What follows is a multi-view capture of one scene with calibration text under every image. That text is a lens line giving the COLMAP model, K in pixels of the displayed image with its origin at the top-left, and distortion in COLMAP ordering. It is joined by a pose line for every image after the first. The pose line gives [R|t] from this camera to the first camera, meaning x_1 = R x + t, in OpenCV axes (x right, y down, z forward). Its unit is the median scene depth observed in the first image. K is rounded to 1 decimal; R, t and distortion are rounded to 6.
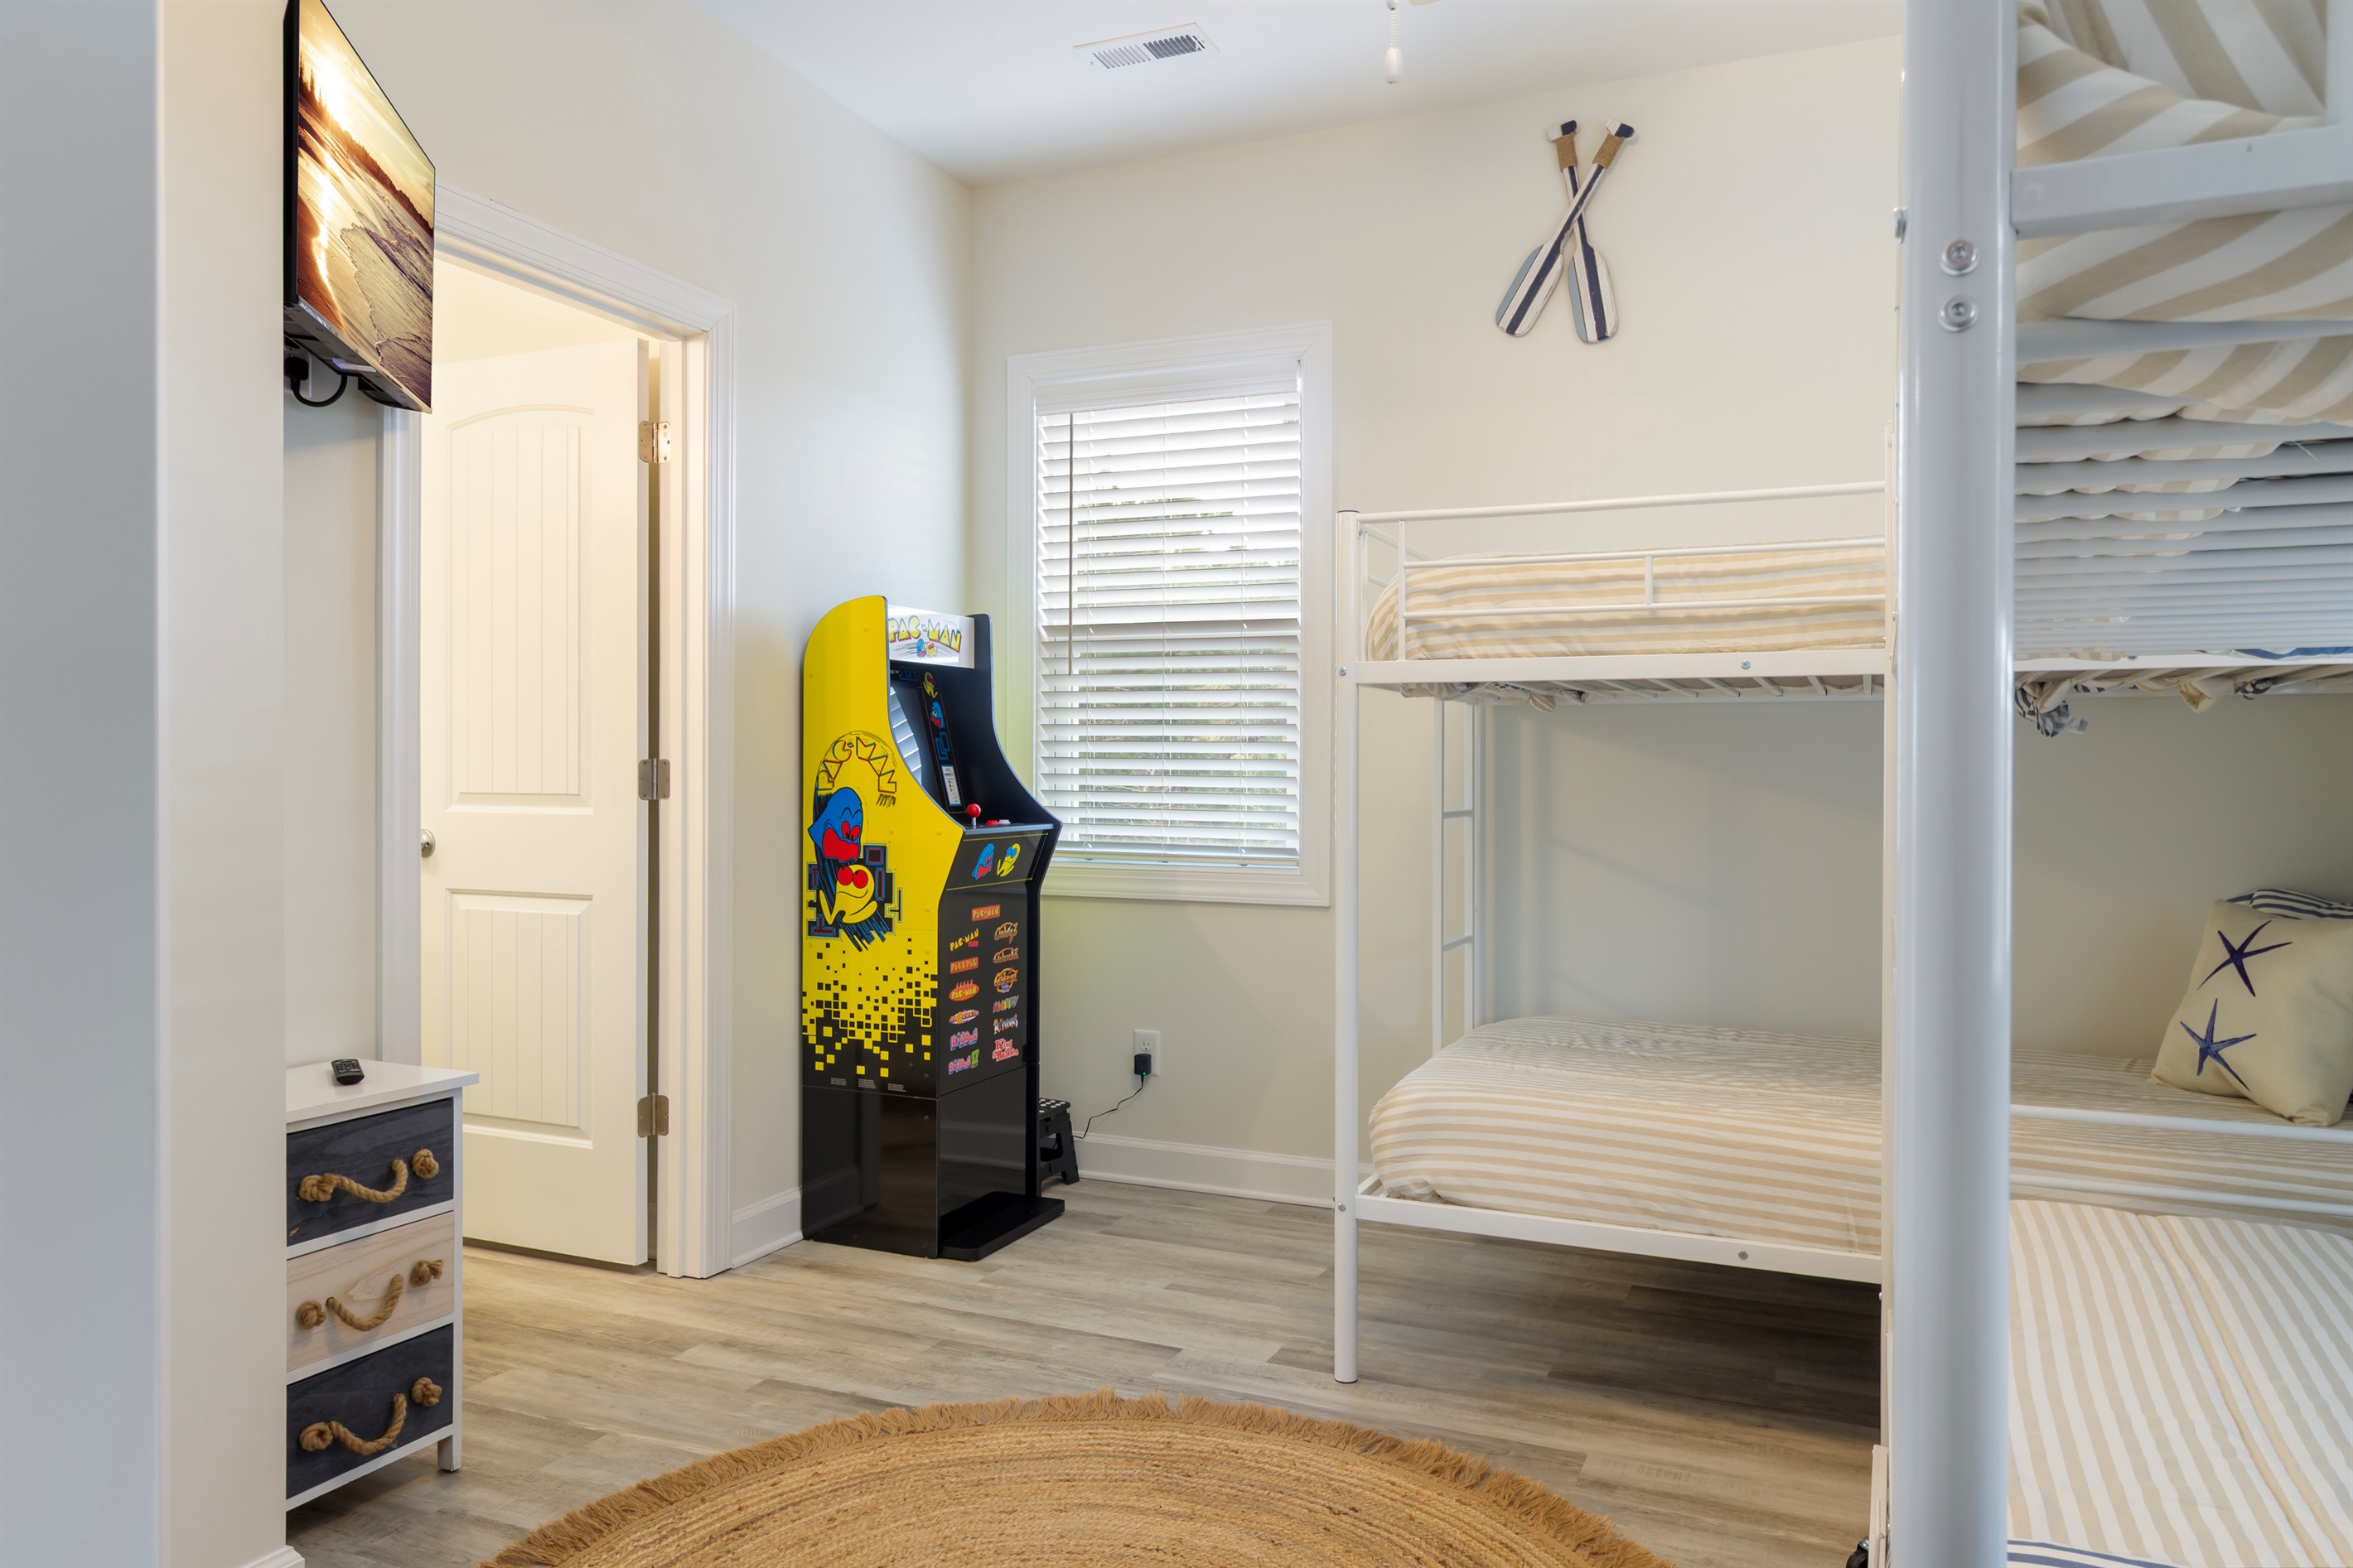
lens RADIAL K [[1644.0, 0, 1169.8], [0, 1644.0, 780.7], [0, 0, 1]] dist [0.003216, 0.001433]
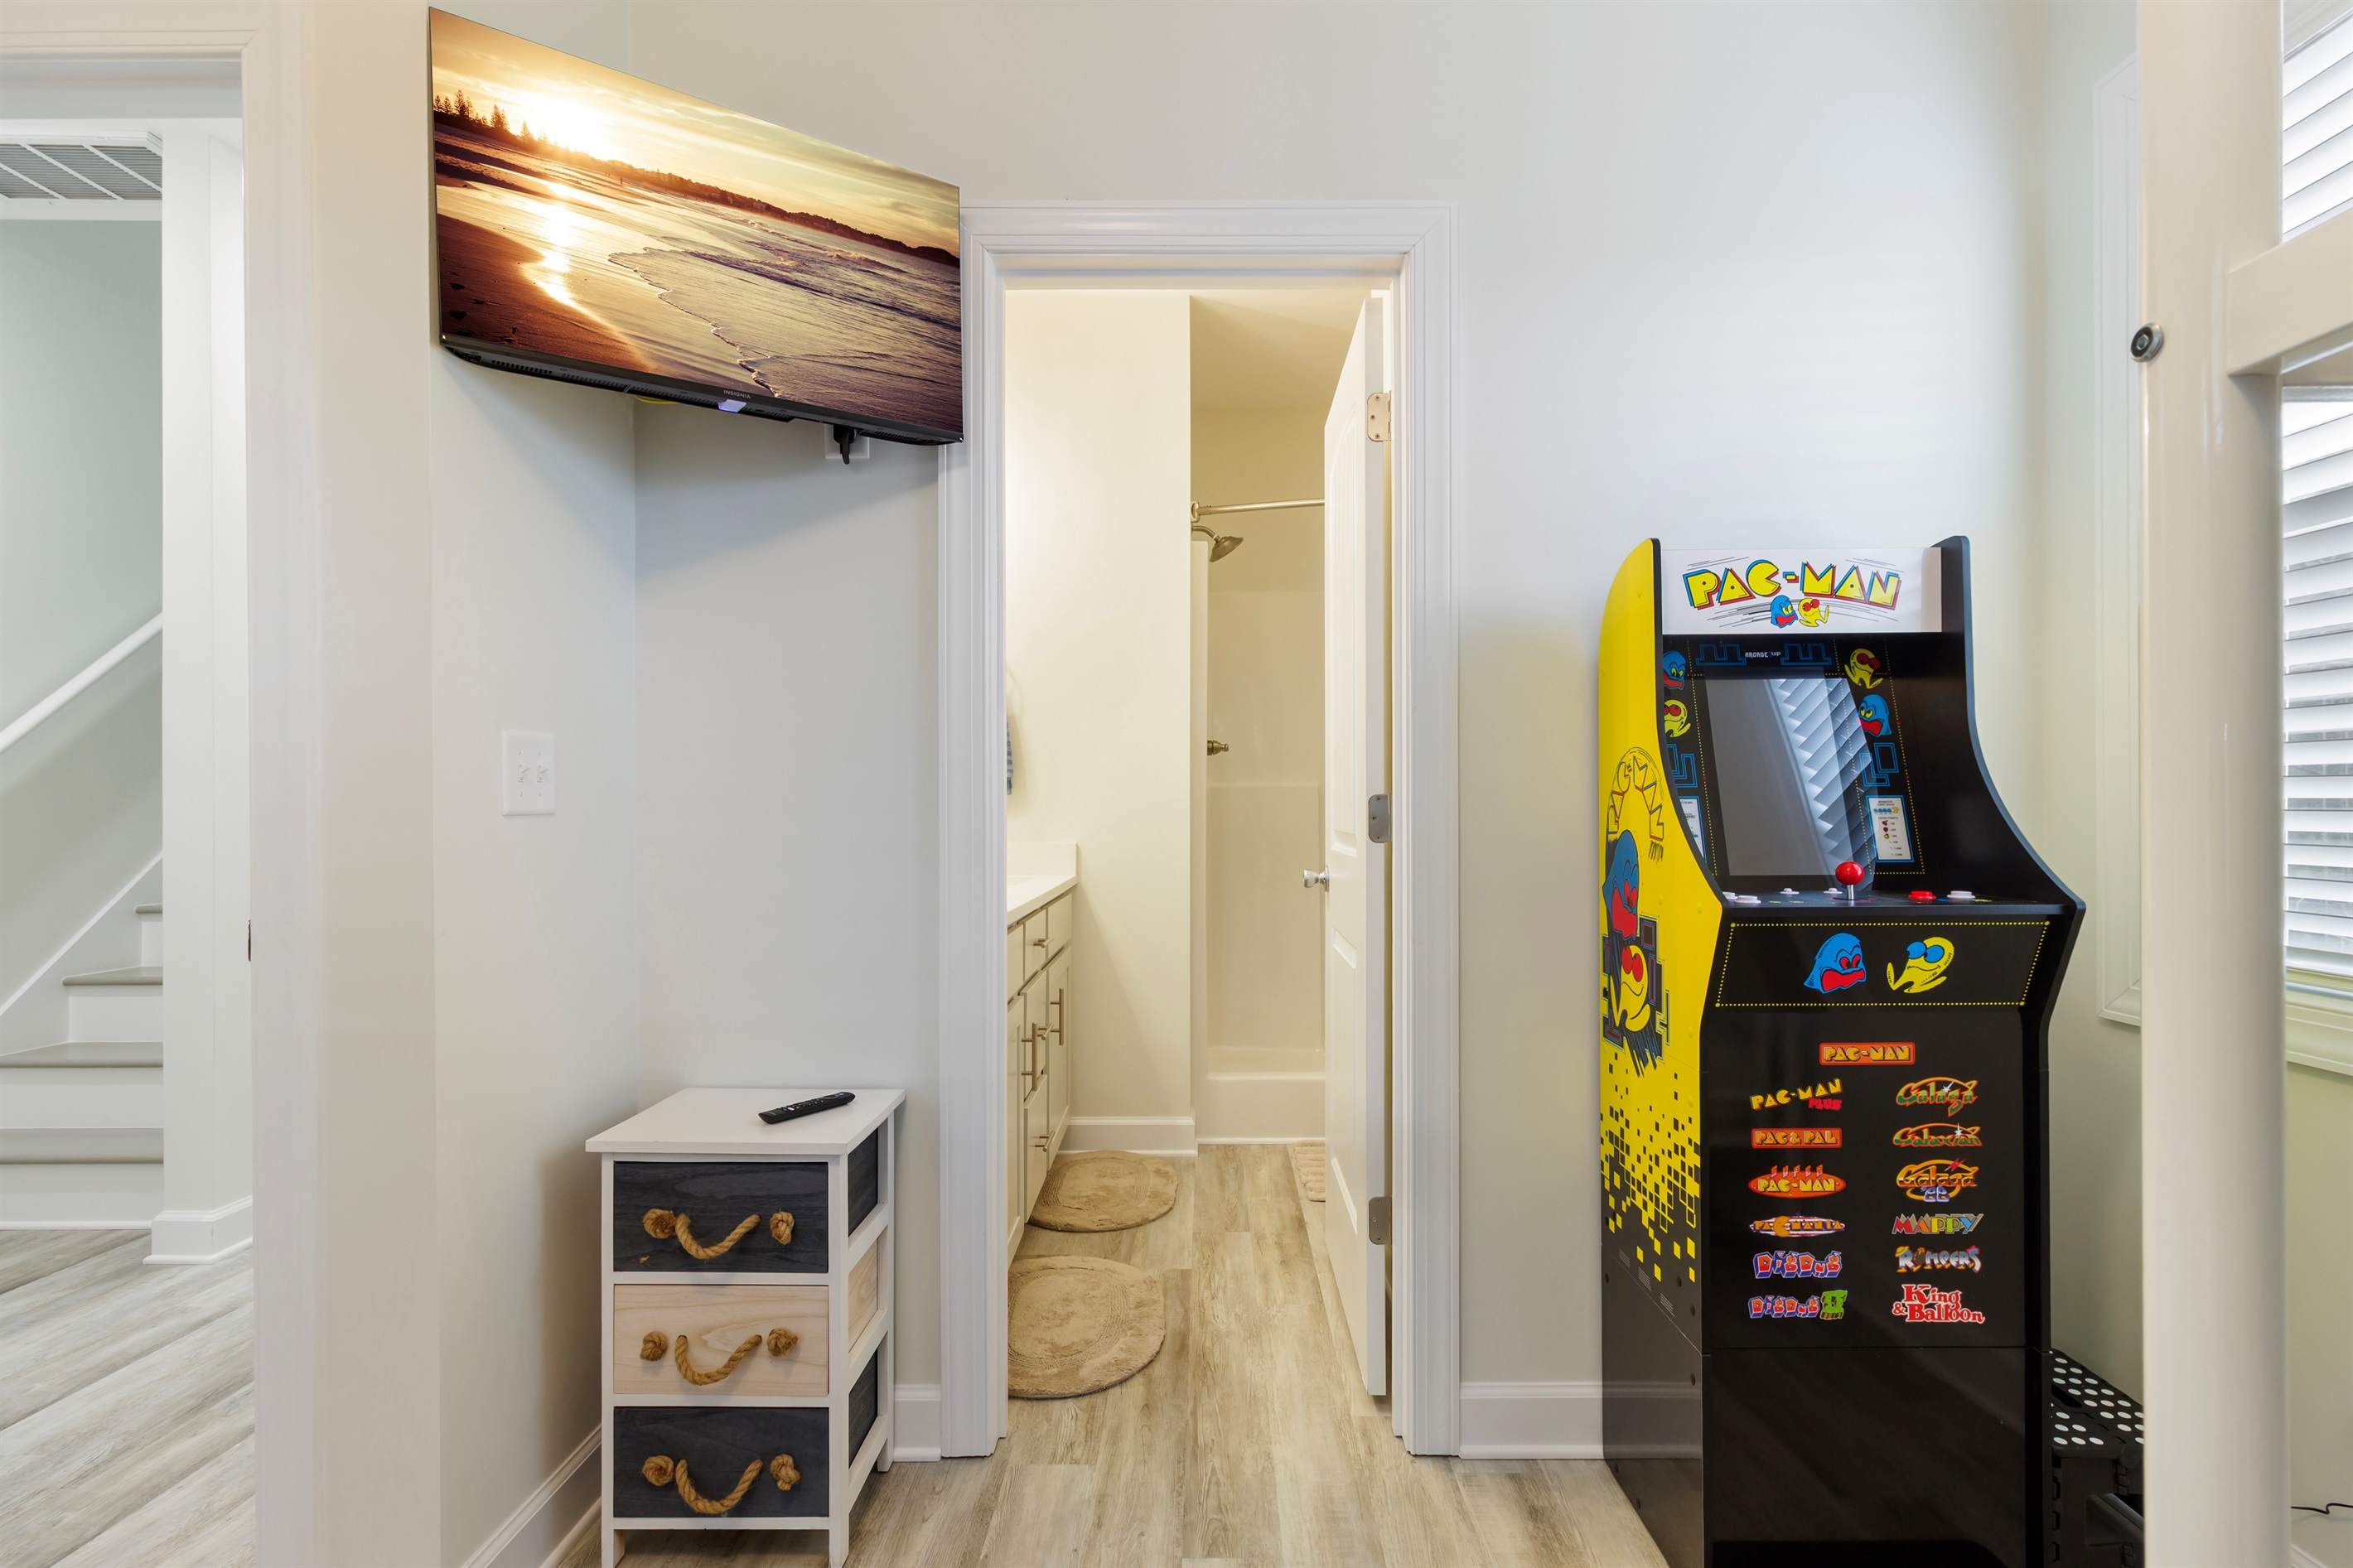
lens RADIAL K [[1095.4, 0, 1177.9], [0, 1095.4, 807.3], [0, 0, 1]] dist [0.000037, 0.000078]
pose [[0.403003, -0.006563, -0.915175, 0.143775], [-0.002317, 0.999964, -0.008192, -0.001328], [0.915196, 0.005422, 0.402973, 0.647420]]
